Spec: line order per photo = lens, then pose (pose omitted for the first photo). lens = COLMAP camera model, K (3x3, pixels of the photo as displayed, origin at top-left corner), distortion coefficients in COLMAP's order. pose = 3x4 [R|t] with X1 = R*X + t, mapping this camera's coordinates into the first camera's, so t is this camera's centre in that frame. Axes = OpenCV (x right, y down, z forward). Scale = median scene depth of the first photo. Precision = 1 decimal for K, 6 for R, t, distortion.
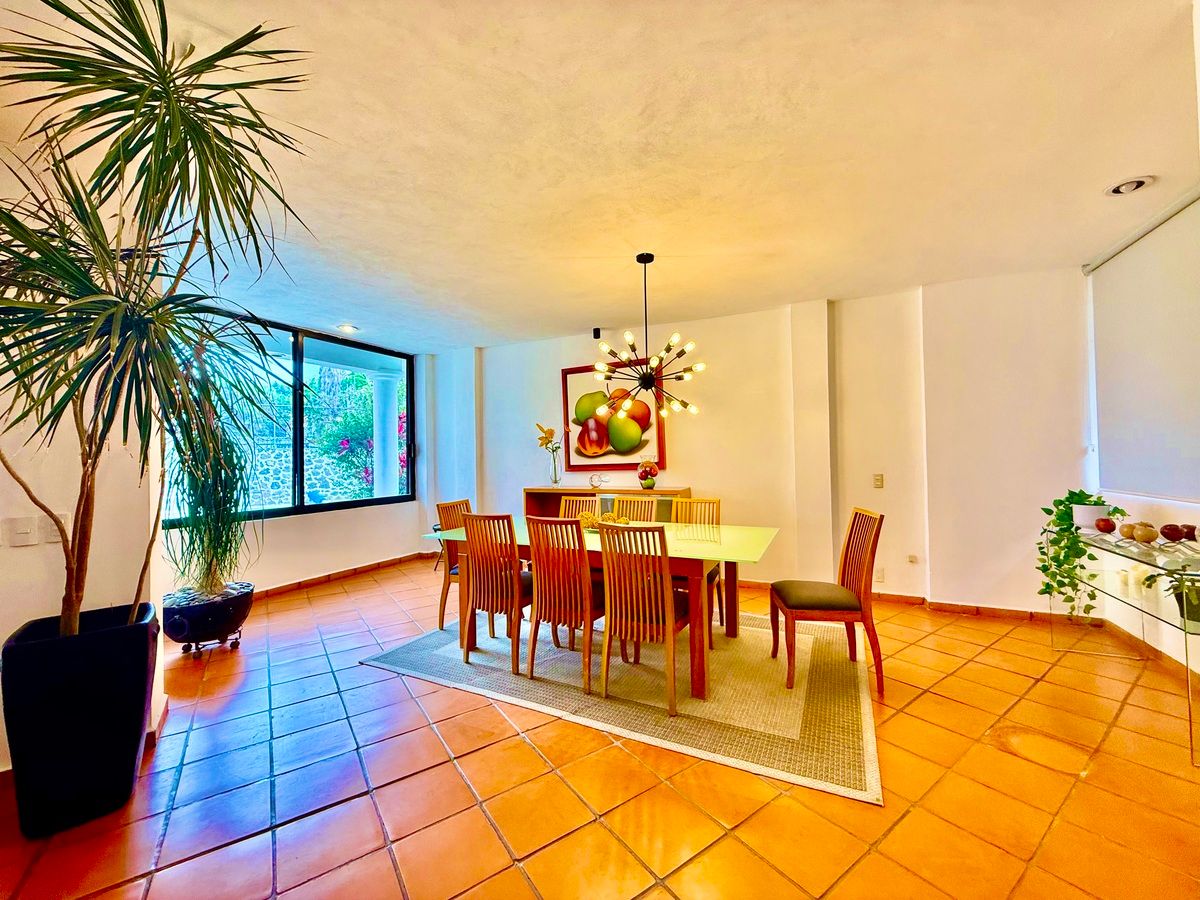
lens RADIAL K [[479.3, 0, 597.9], [0, 479.3, 446.3], [0, 0, 1]] dist [0.002152, -0.000836]
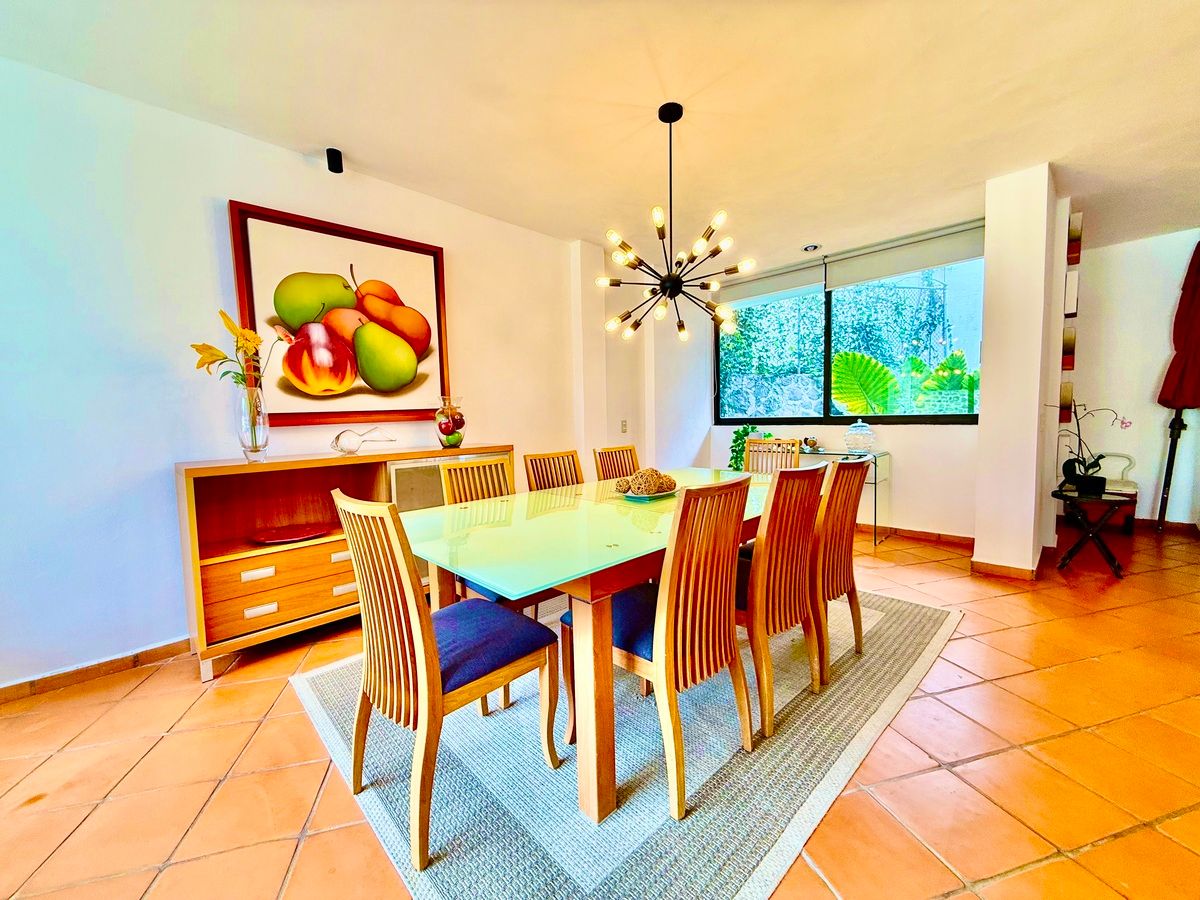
lens RADIAL K [[475.7, 0, 602.7], [0, 475.7, 447.5], [0, 0, 1]] dist [0.000214, -0.000205]
pose [[0.335557, -0.053856, 0.940479, -0.412157], [-0.007012, 0.998194, 0.059663, 0.044280], [-0.941994, -0.026615, 0.334573, 0.542319]]
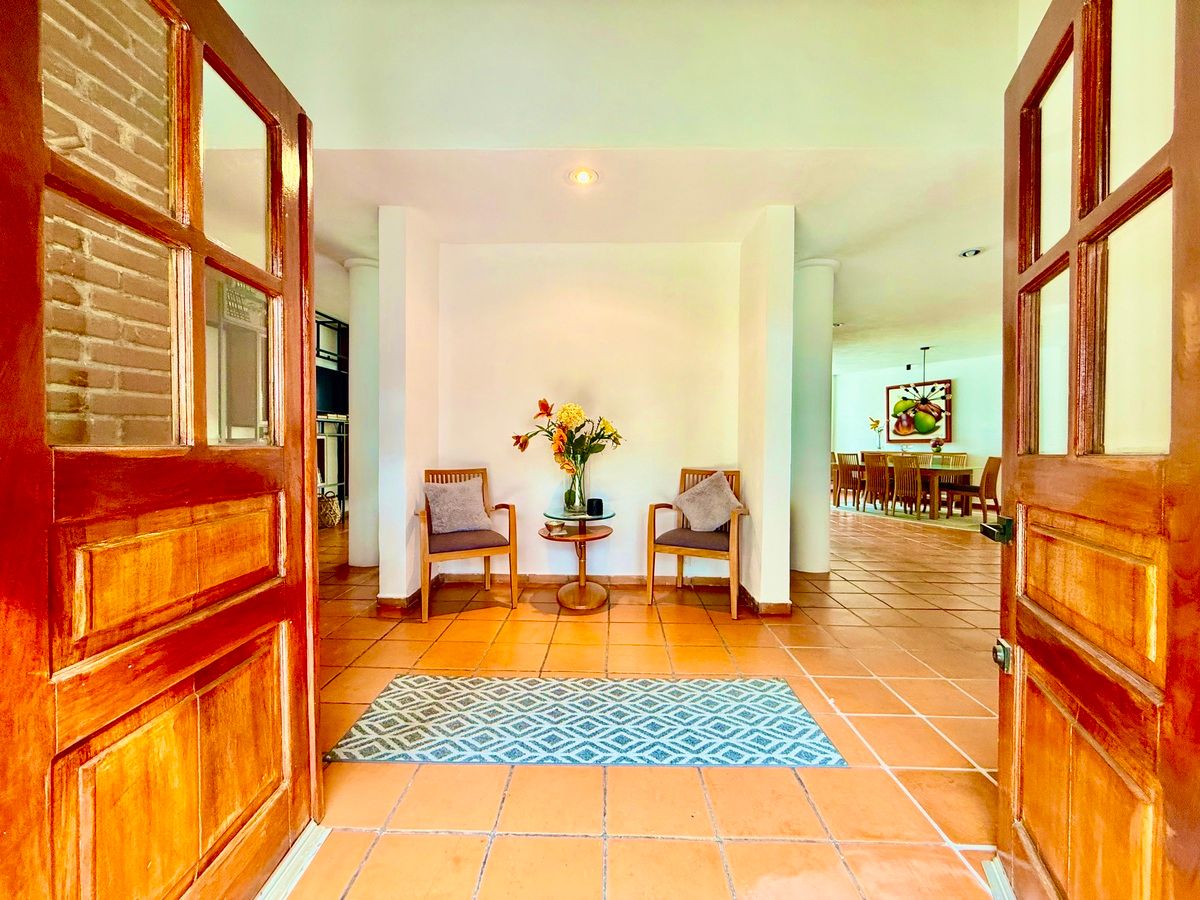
lens RADIAL K [[479.3, 0, 597.9], [0, 479.3, 446.3], [0, 0, 1]] dist [0.002152, -0.000836]
pose [[0.799497, 0.030046, -0.599918, 0.157384], [-0.008288, 0.999205, 0.038998, 0.003255], [0.600613, -0.026207, 0.799110, -1.175448]]
